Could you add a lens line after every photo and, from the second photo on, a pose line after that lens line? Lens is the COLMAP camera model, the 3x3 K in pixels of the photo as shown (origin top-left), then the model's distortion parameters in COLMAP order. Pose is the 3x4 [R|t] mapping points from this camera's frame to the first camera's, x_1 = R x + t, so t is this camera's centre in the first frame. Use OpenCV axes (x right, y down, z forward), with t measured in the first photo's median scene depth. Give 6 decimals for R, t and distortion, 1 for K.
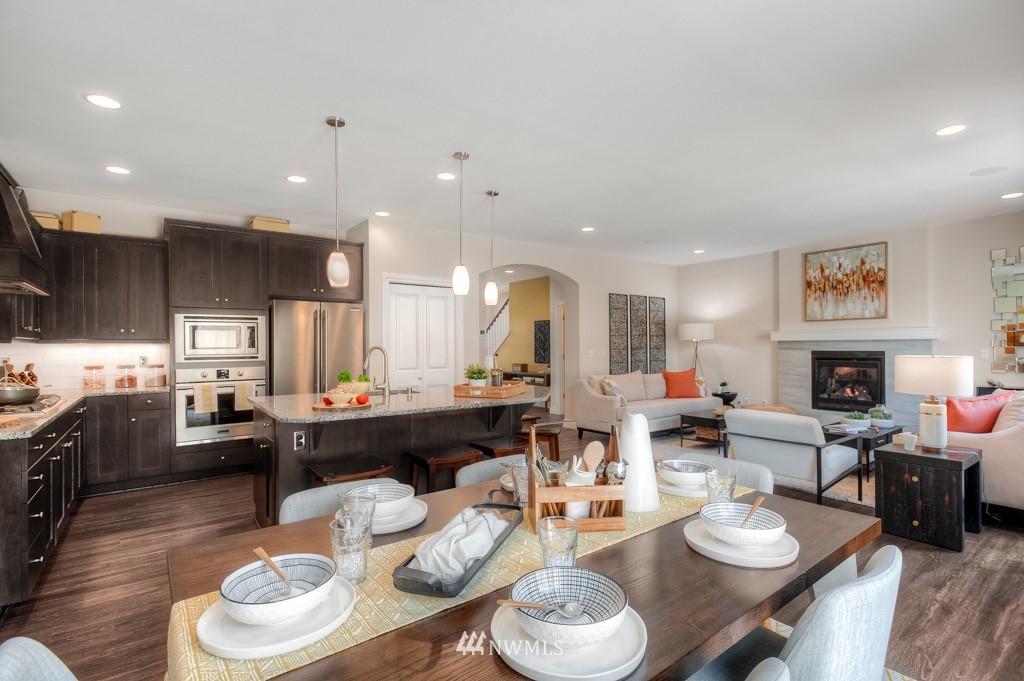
lens RADIAL K [[482.3, 0, 518.0], [0, 482.3, 347.5], [0, 0, 1]] dist [-0.002783, 0.001695]
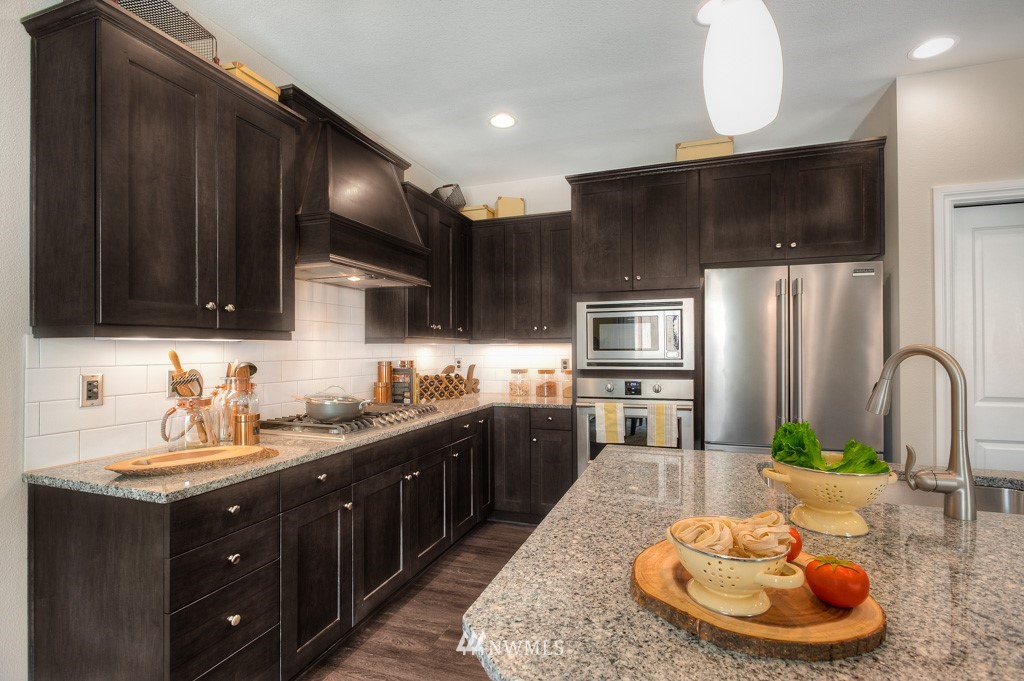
lens RADIAL K [[482.3, 0, 515.5], [0, 482.3, 343.9], [0, 0, 1]] dist [-0.002783, 0.001695]
pose [[0.555182, -0.004591, -0.831716, -0.337906], [-0.001277, 0.999979, -0.006373, -0.005670], [0.831728, 0.004600, 0.555164, 1.151606]]
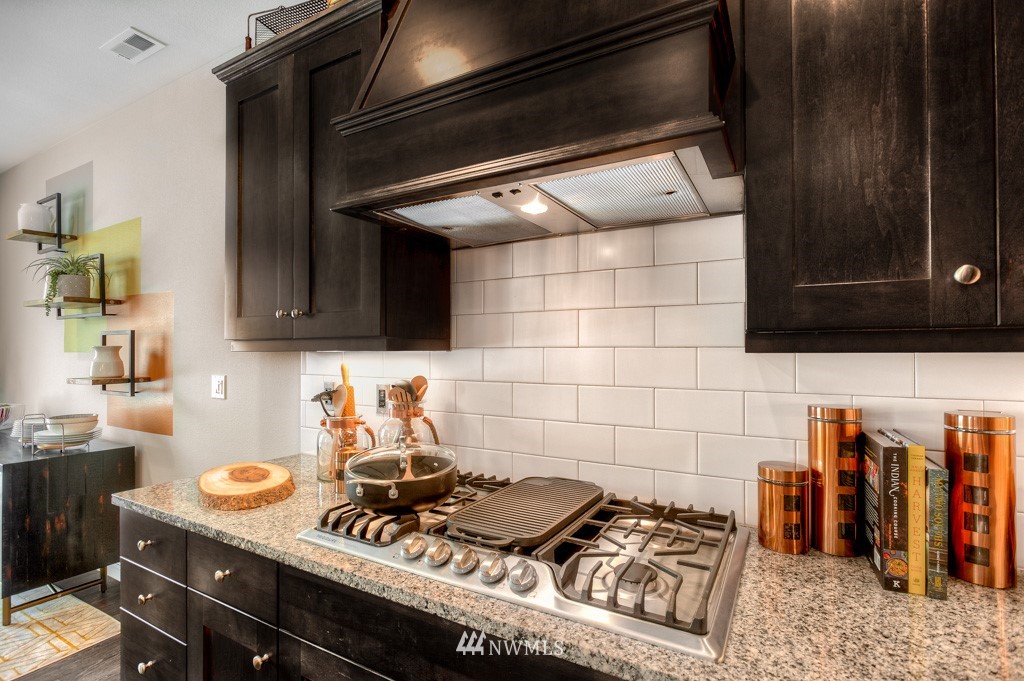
lens RADIAL K [[482.3, 0, 514.8], [0, 482.3, 349.5], [0, 0, 1]] dist [-0.002783, 0.001695]
pose [[-0.916902, -0.001280, -0.399111, -1.425106], [0.001647, 0.999974, -0.006992, -0.015056], [0.399109, -0.007068, -0.916876, 2.033386]]
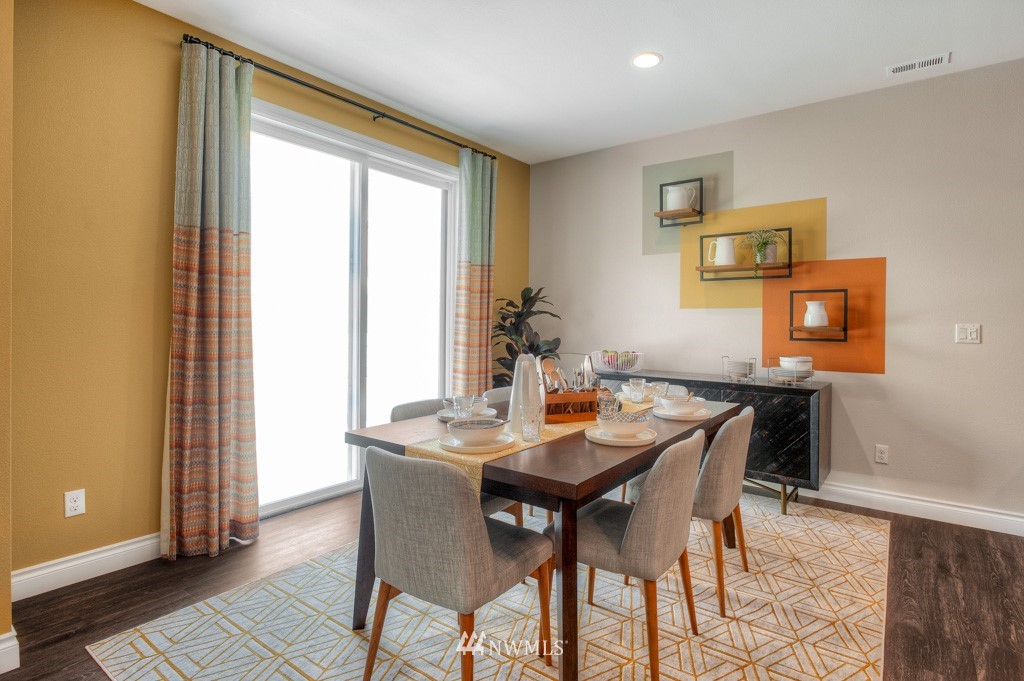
lens RADIAL K [[513.8, 0, 546.3], [0, 513.8, 317.6], [0, 0, 1]] dist [-0.001383, -0.000079]
pose [[-0.950439, -0.006018, -0.310854, 0.484575], [-0.004542, 0.999975, -0.005471, 0.031743], [0.310879, -0.003788, -0.950442, 1.760426]]
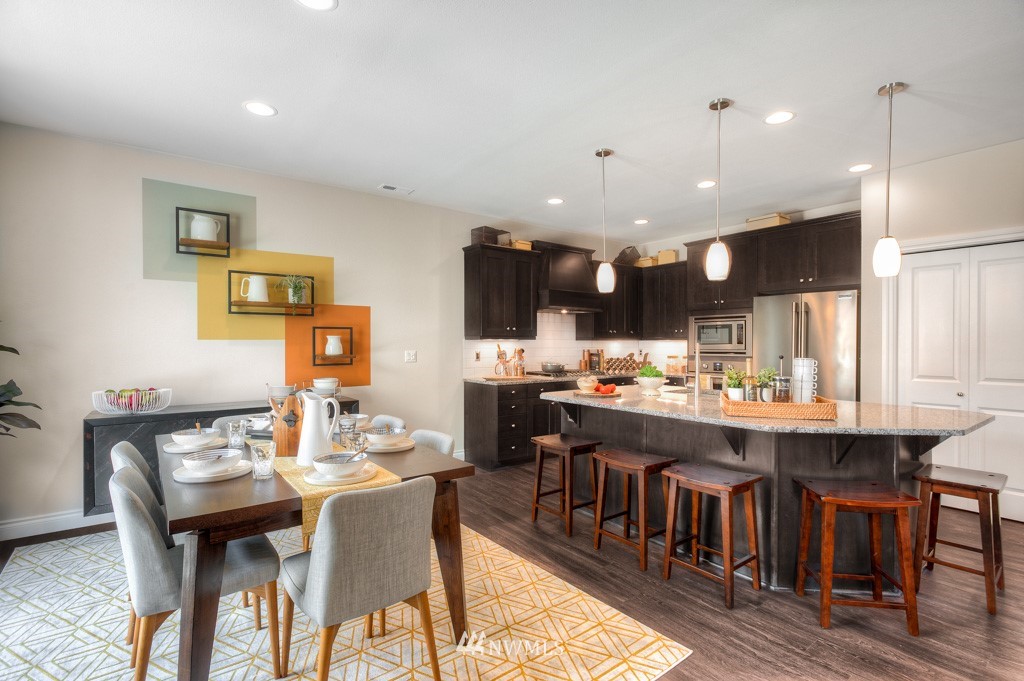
lens RADIAL K [[482.3, 0, 514.5], [0, 482.3, 344.3], [0, 0, 1]] dist [-0.002783, 0.001695]
pose [[0.005733, 0.009045, -0.999943, 1.250820], [-0.001732, 0.999958, 0.009036, -0.018874], [0.999982, 0.001680, 0.005749, 1.194953]]
